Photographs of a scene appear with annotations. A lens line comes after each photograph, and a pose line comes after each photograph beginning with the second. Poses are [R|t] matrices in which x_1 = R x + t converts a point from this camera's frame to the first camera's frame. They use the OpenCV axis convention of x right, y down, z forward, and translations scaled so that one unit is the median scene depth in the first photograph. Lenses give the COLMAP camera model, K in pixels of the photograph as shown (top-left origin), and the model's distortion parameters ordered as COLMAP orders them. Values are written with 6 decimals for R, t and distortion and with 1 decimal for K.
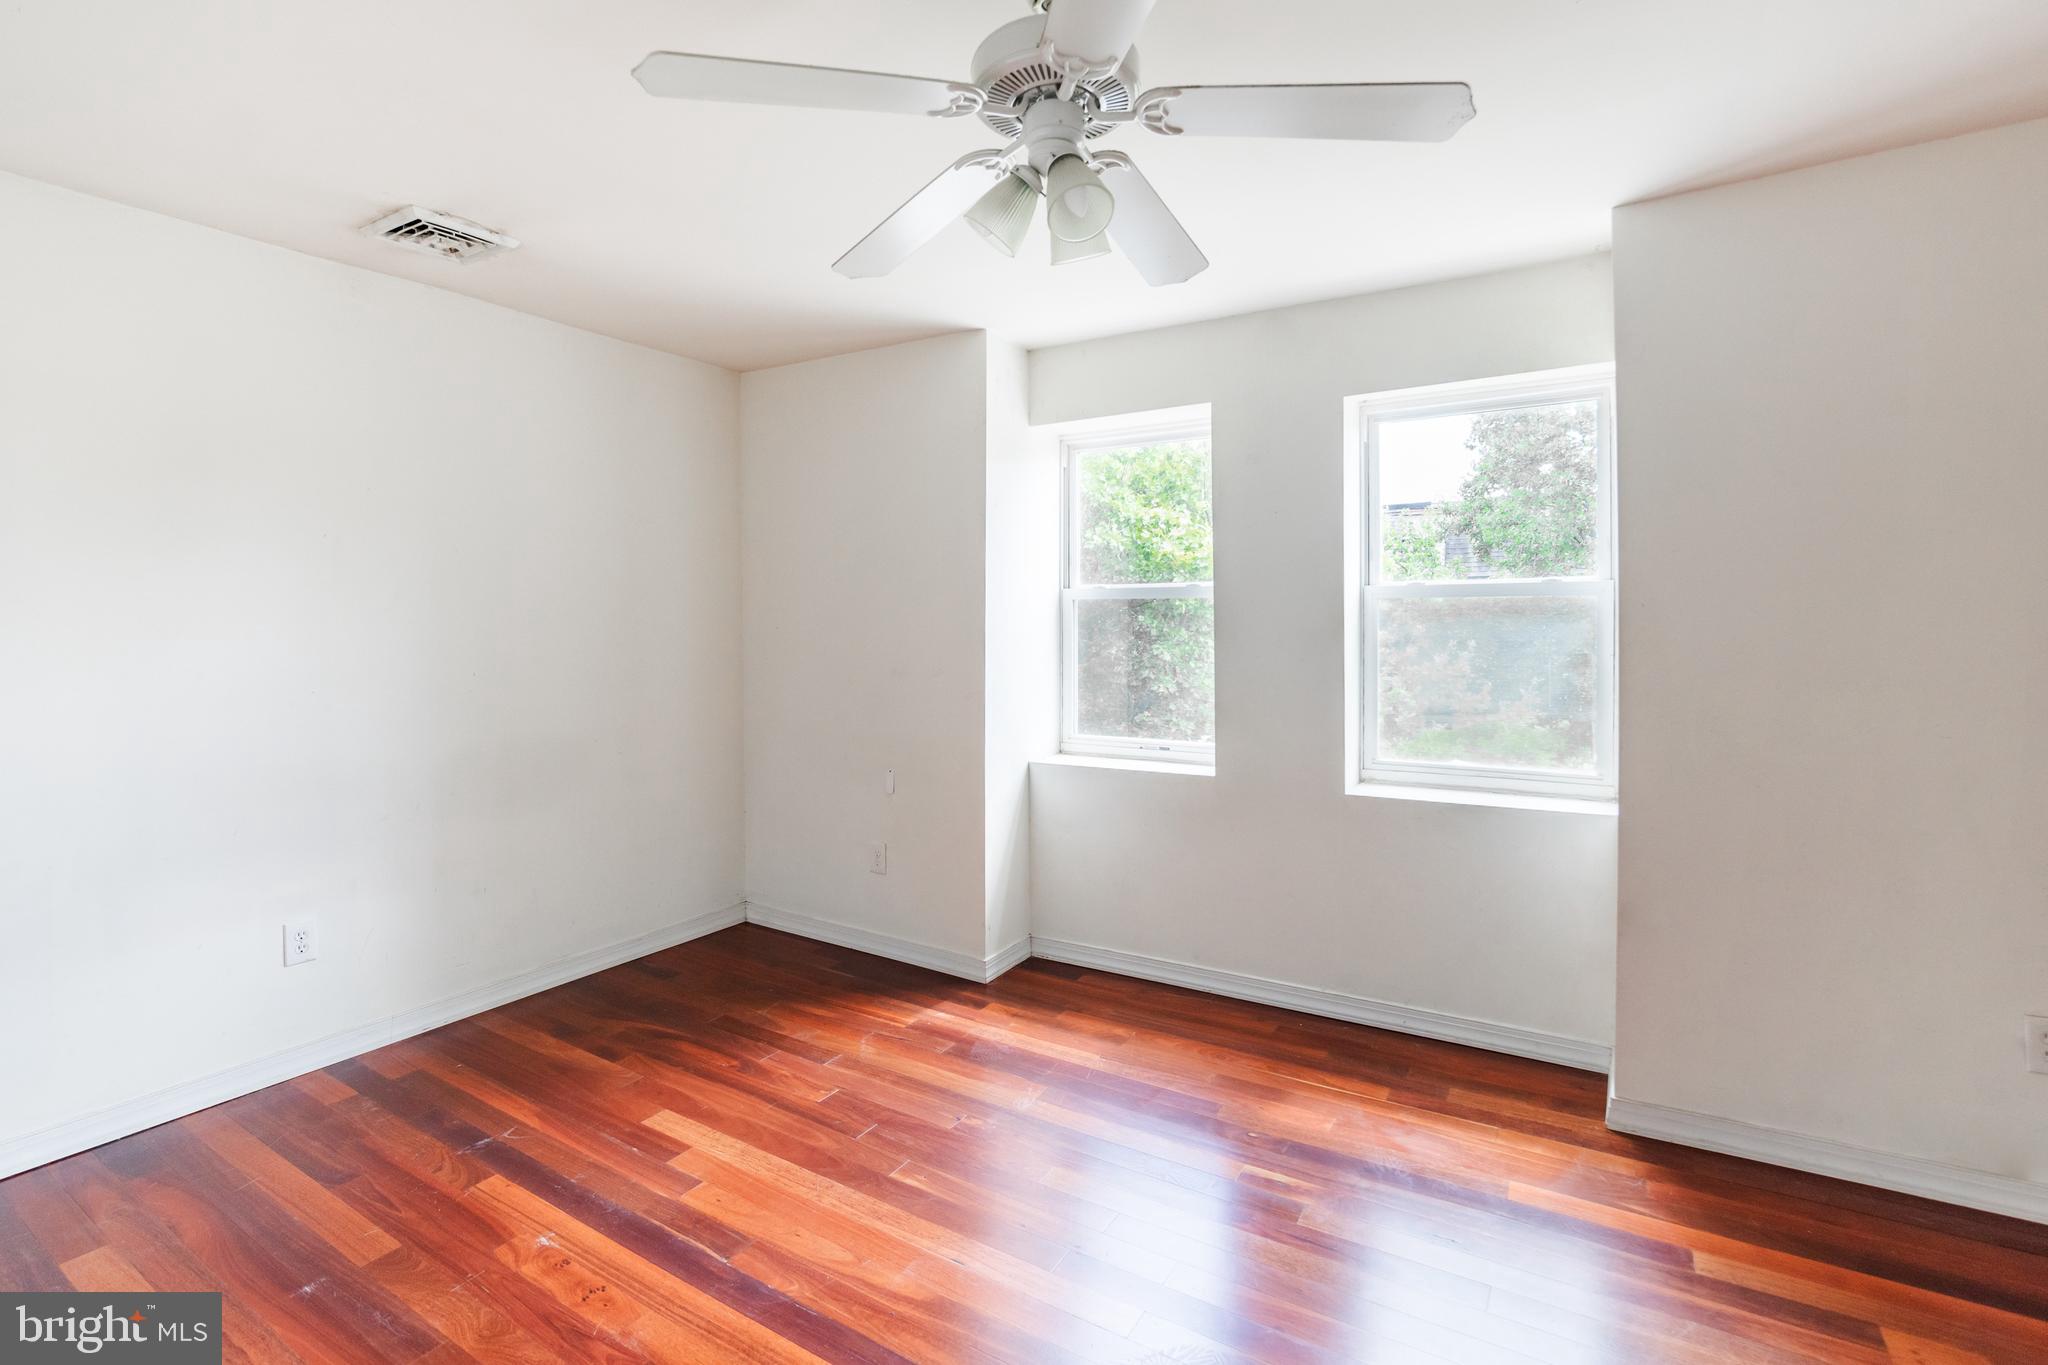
lens RADIAL K [[928.5, 0, 1038.4], [0, 928.5, 623.4], [0, 0, 1]] dist [-0.005790, -0.000251]
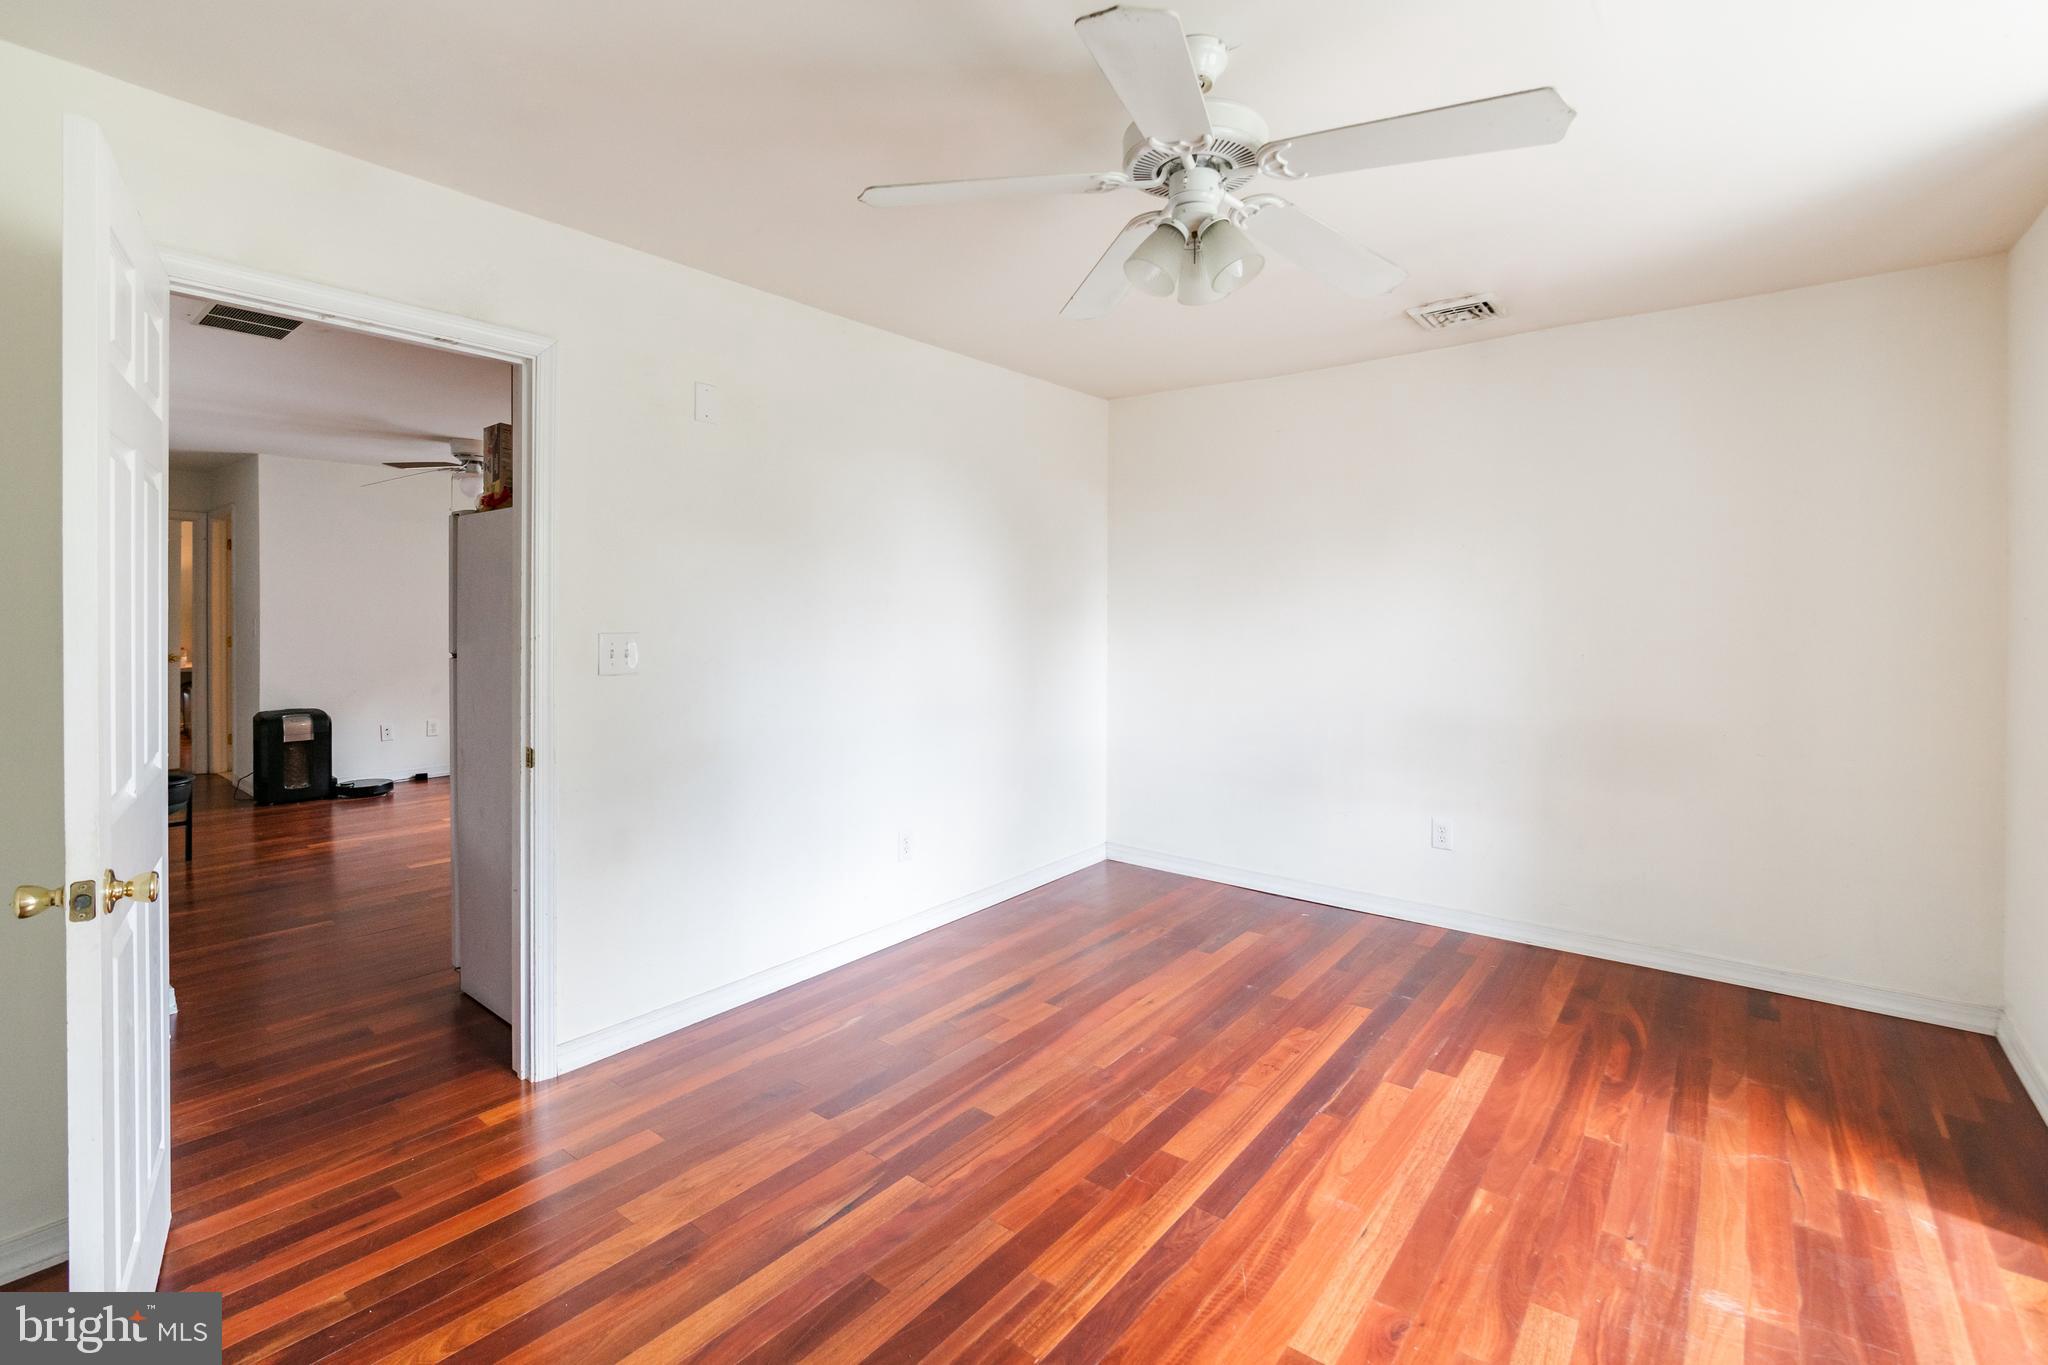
lens RADIAL K [[928.5, 0, 1038.4], [0, 928.5, 623.4], [0, 0, 1]] dist [-0.005790, -0.000251]
pose [[-0.110459, 0.013052, -0.993795, 0.676287], [-0.004461, 0.999897, 0.013628, 0.004145], [0.993871, 0.005939, -0.110390, 0.532746]]
